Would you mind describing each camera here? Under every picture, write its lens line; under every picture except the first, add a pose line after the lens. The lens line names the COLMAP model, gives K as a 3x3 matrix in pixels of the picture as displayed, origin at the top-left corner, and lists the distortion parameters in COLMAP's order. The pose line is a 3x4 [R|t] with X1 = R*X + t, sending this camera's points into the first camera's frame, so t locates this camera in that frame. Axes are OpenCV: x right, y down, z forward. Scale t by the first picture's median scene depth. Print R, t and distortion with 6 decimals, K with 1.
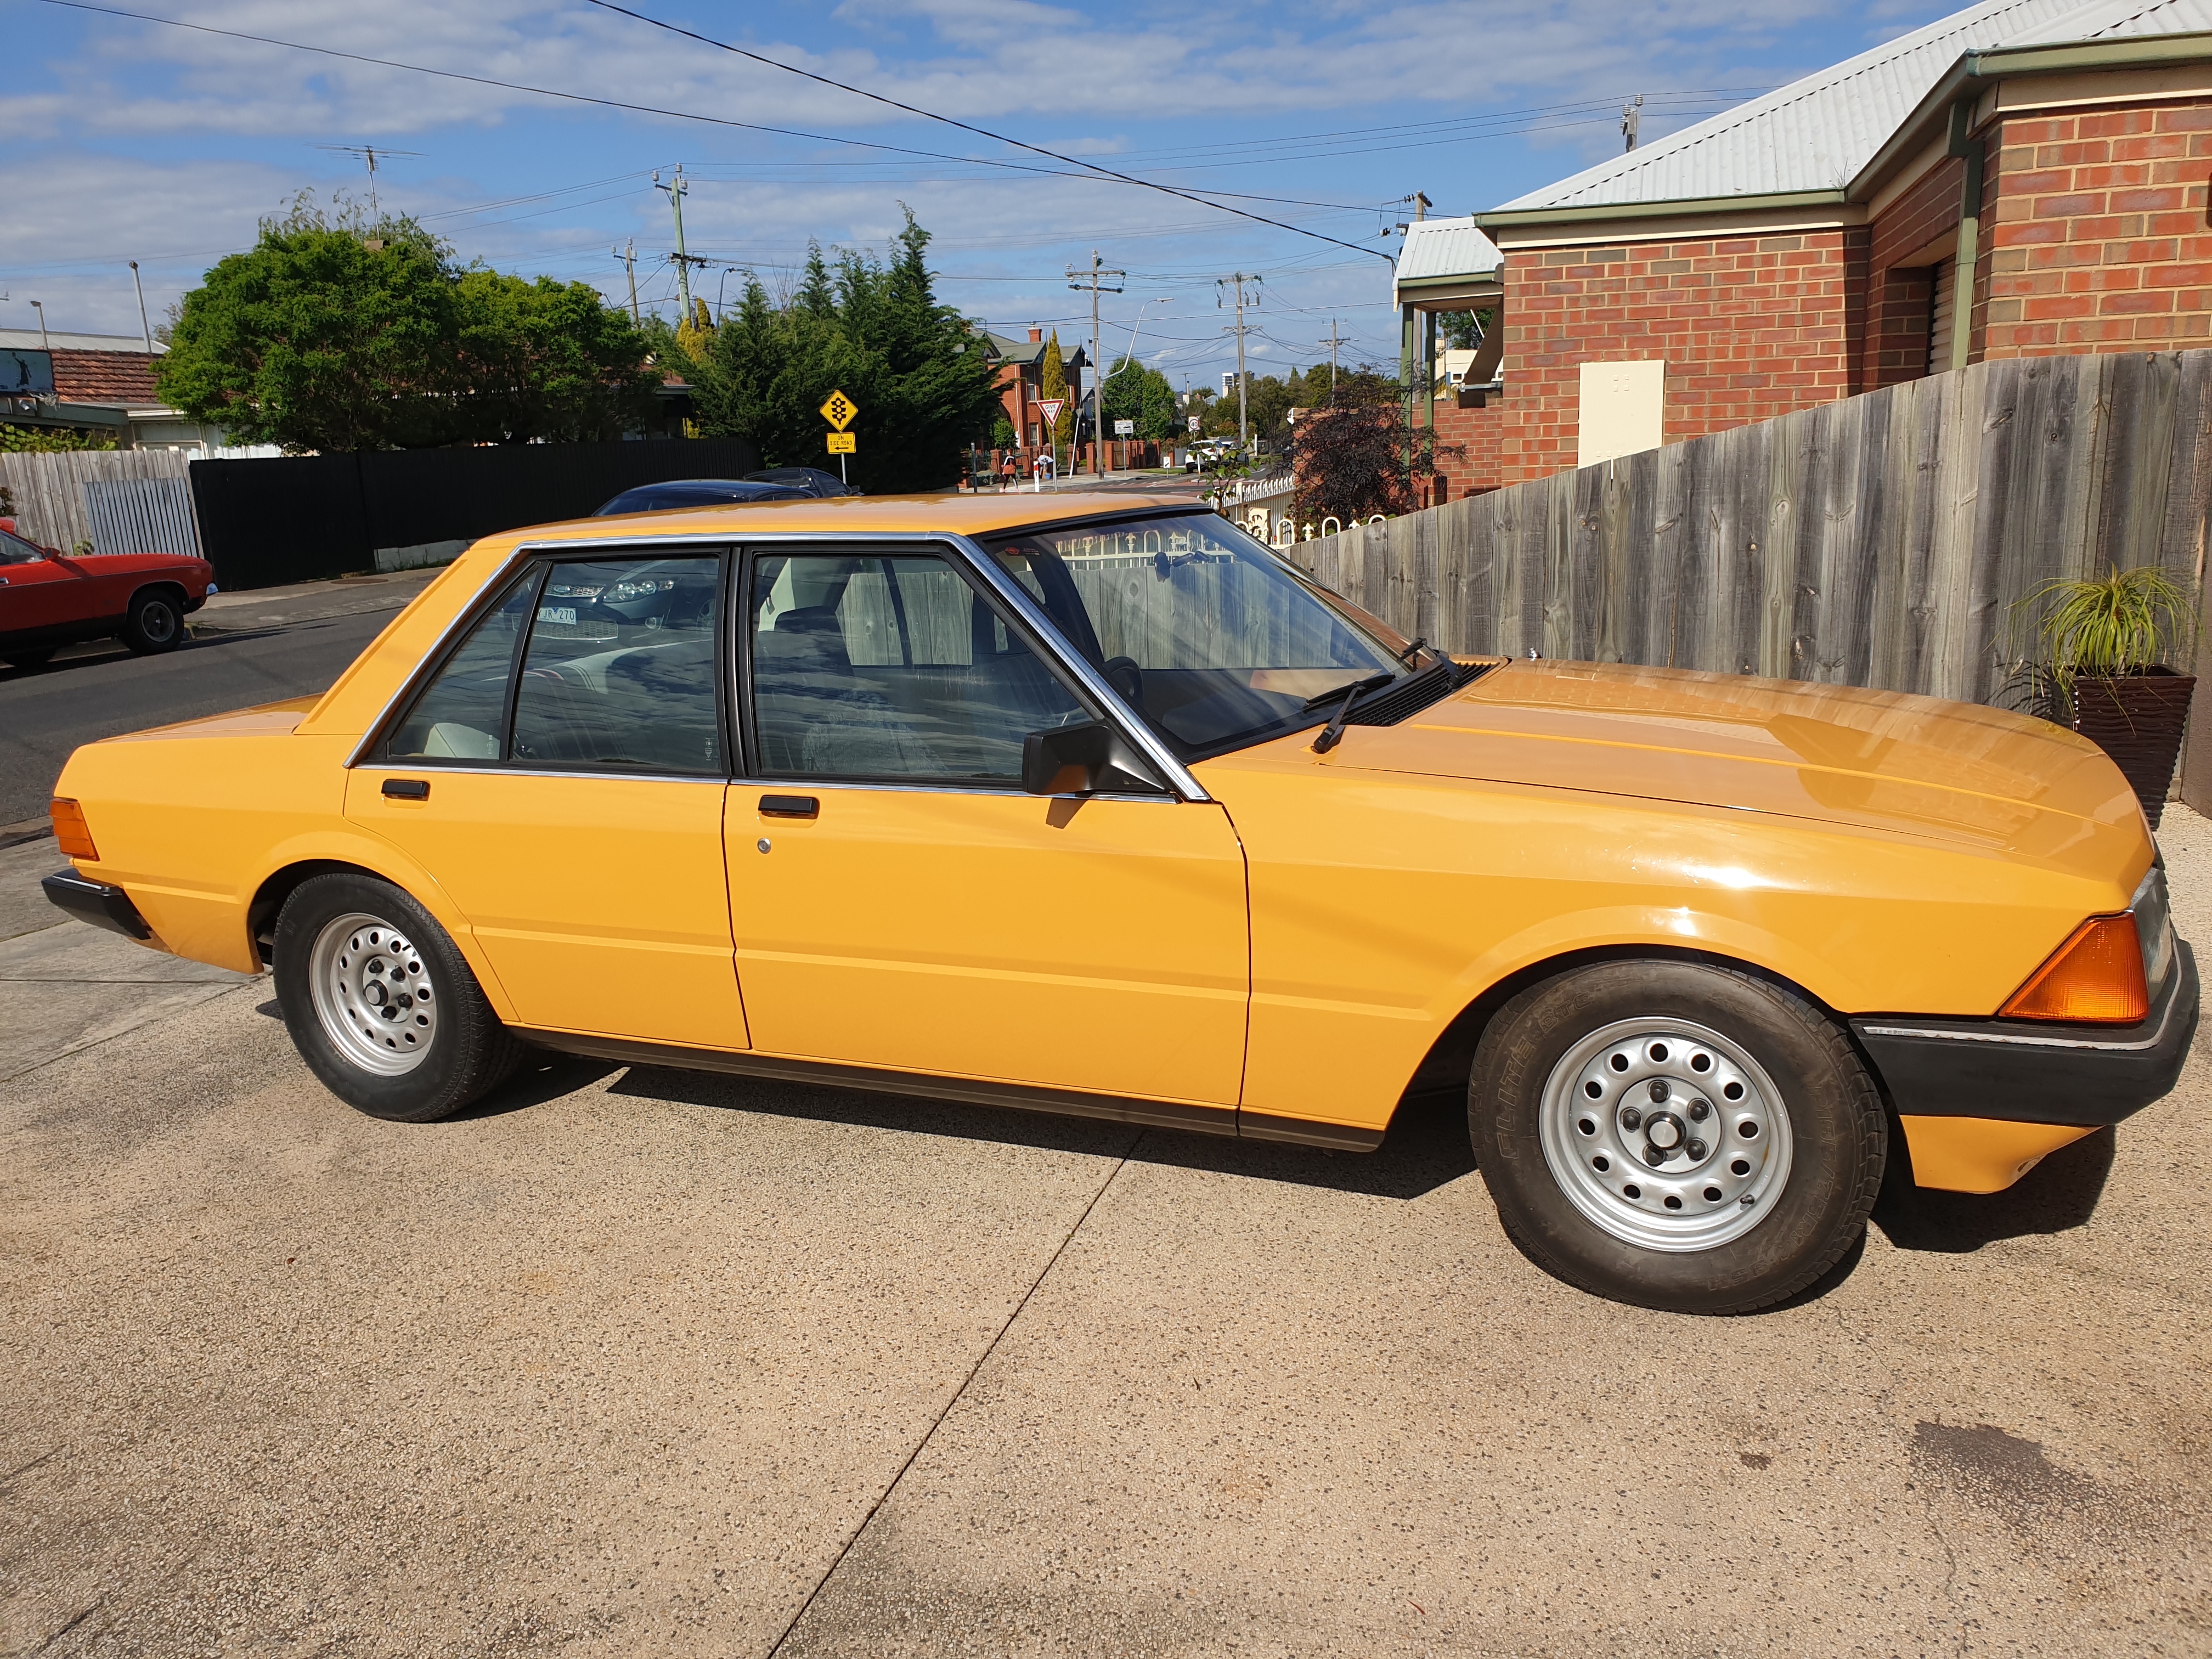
lens RADIAL K [[1707.2, 0, 1106.0], [0, 1707.2, 829.5], [0, 0, 1]] dist [-0.009967, 0.010765]
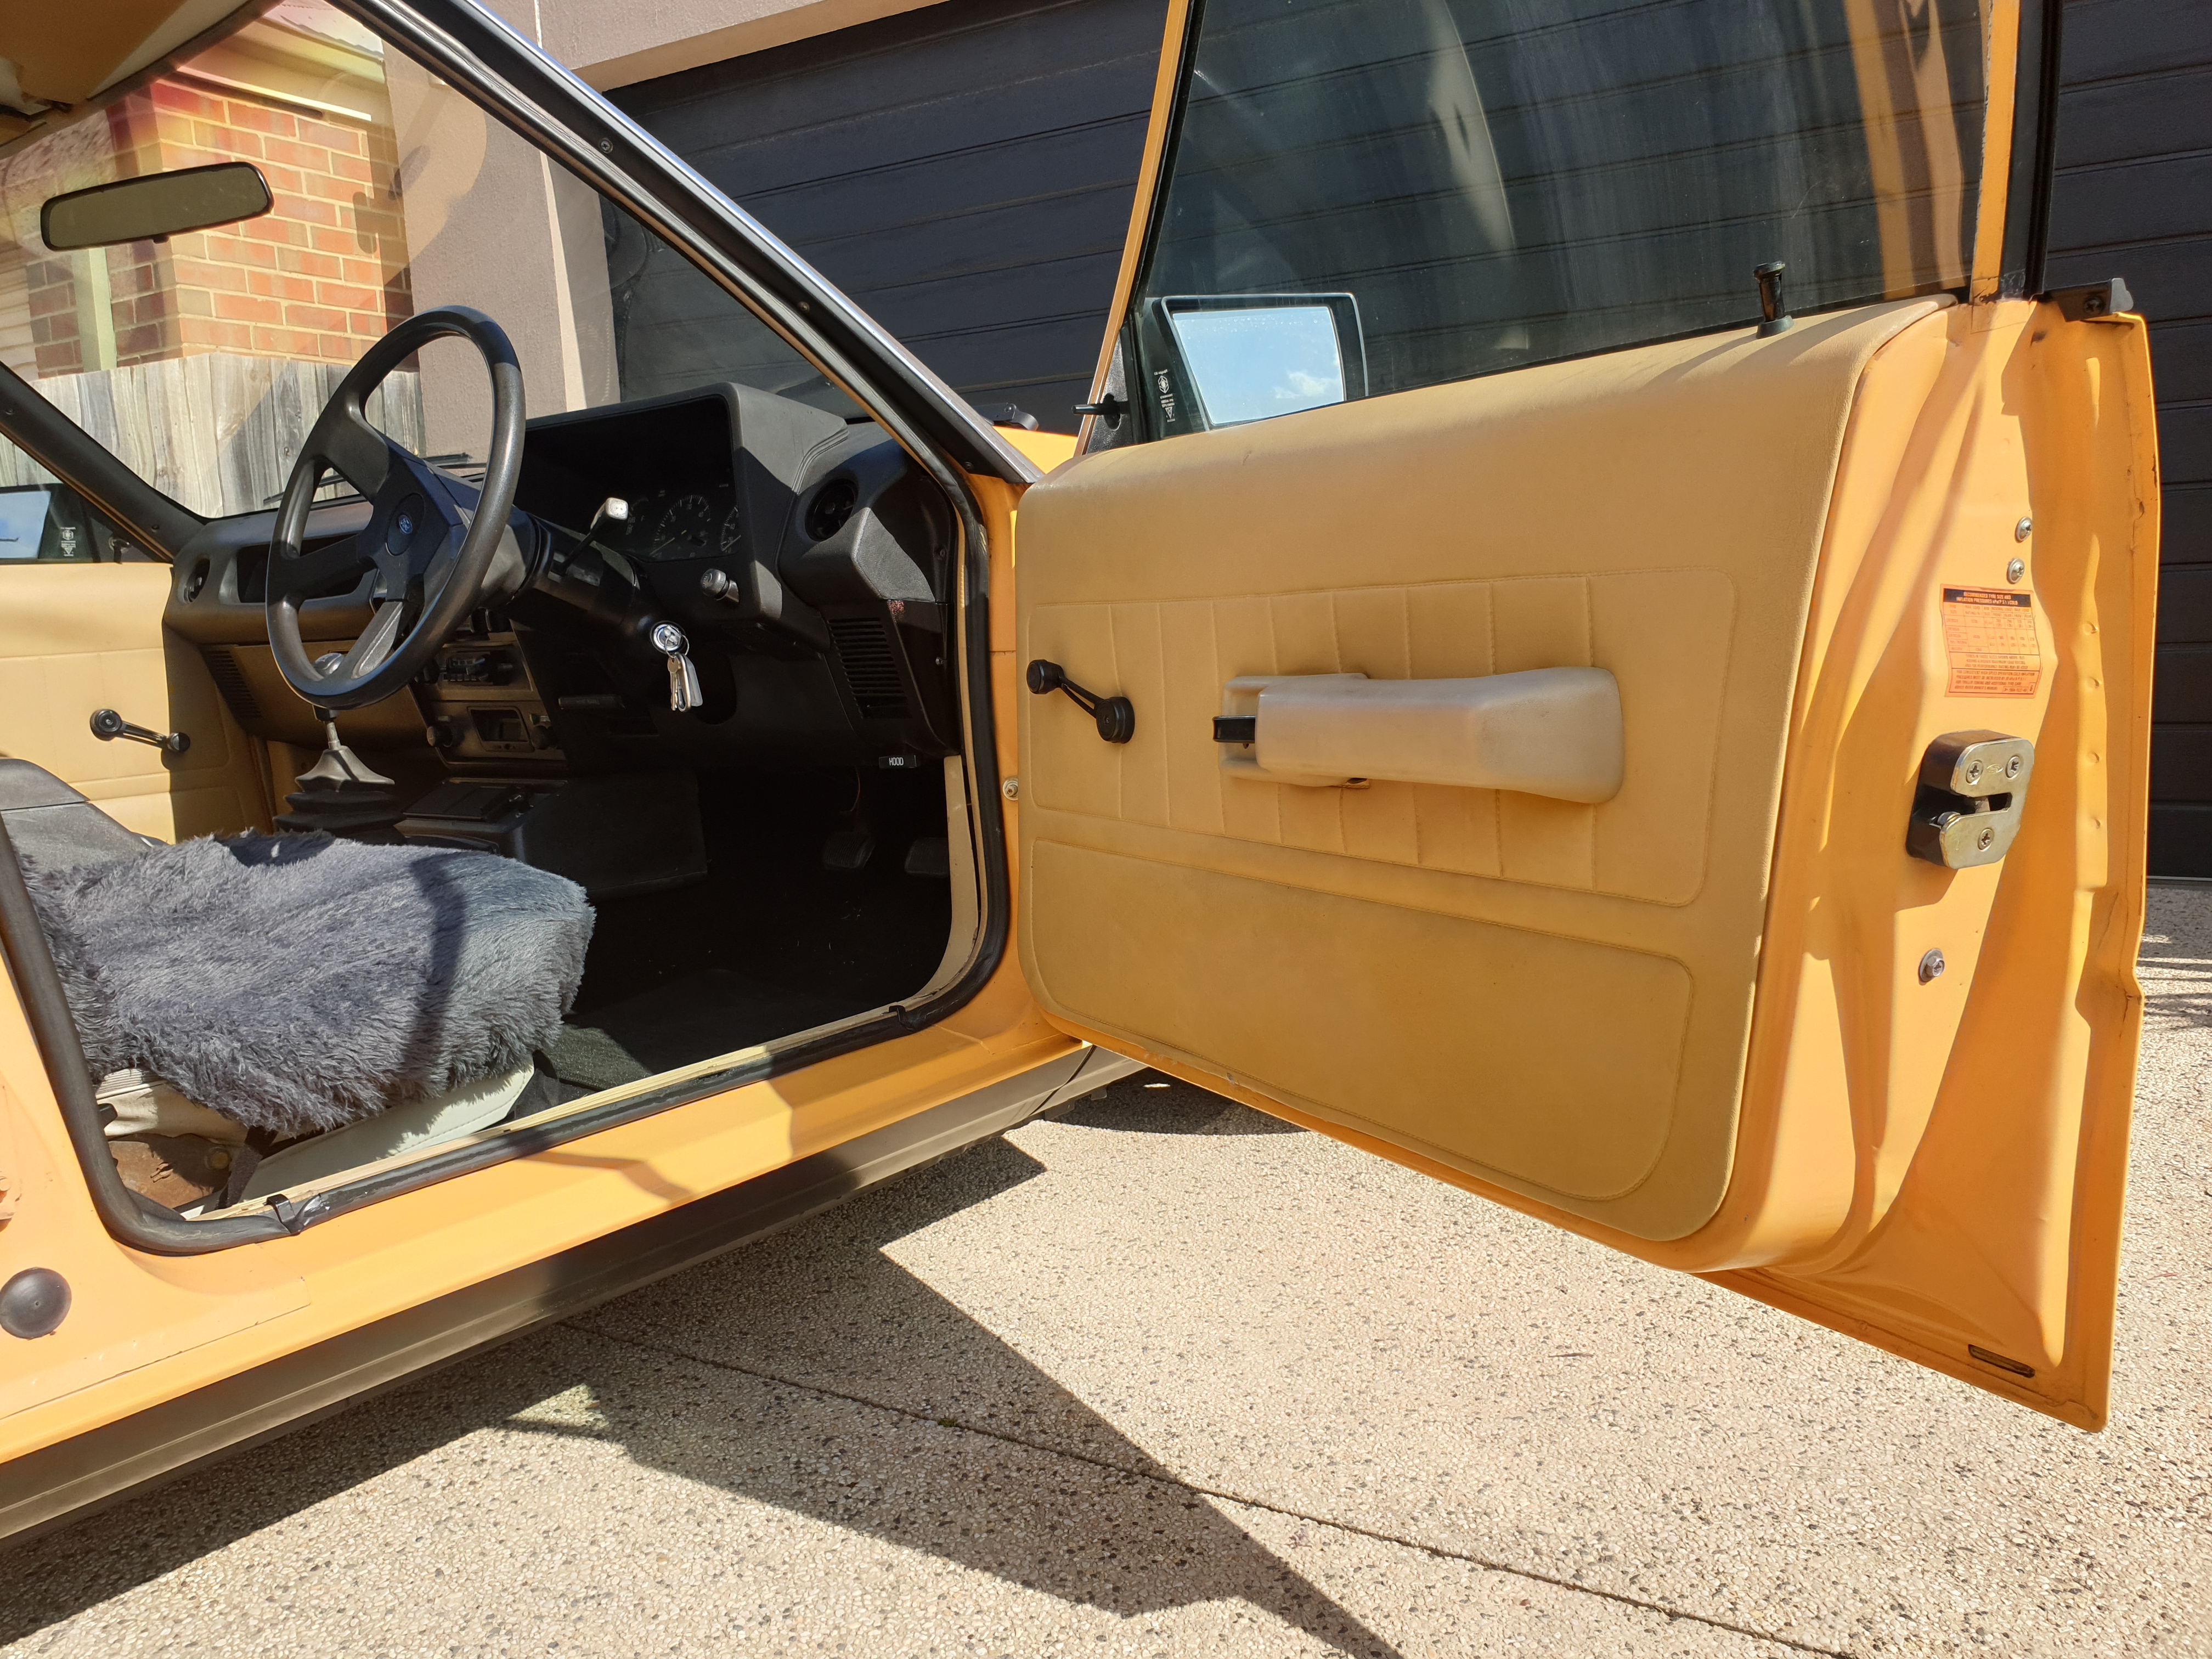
lens RADIAL K [[1733.1, 0, 1106.0], [0, 1733.1, 829.5], [0, 0, 1]] dist [0.005950, 0.011678]
pose [[0.245599, -0.102865, 0.963898, -0.216723], [0.253192, 0.966644, 0.038645, 0.032843], [-0.935722, 0.234560, 0.263452, 0.368853]]
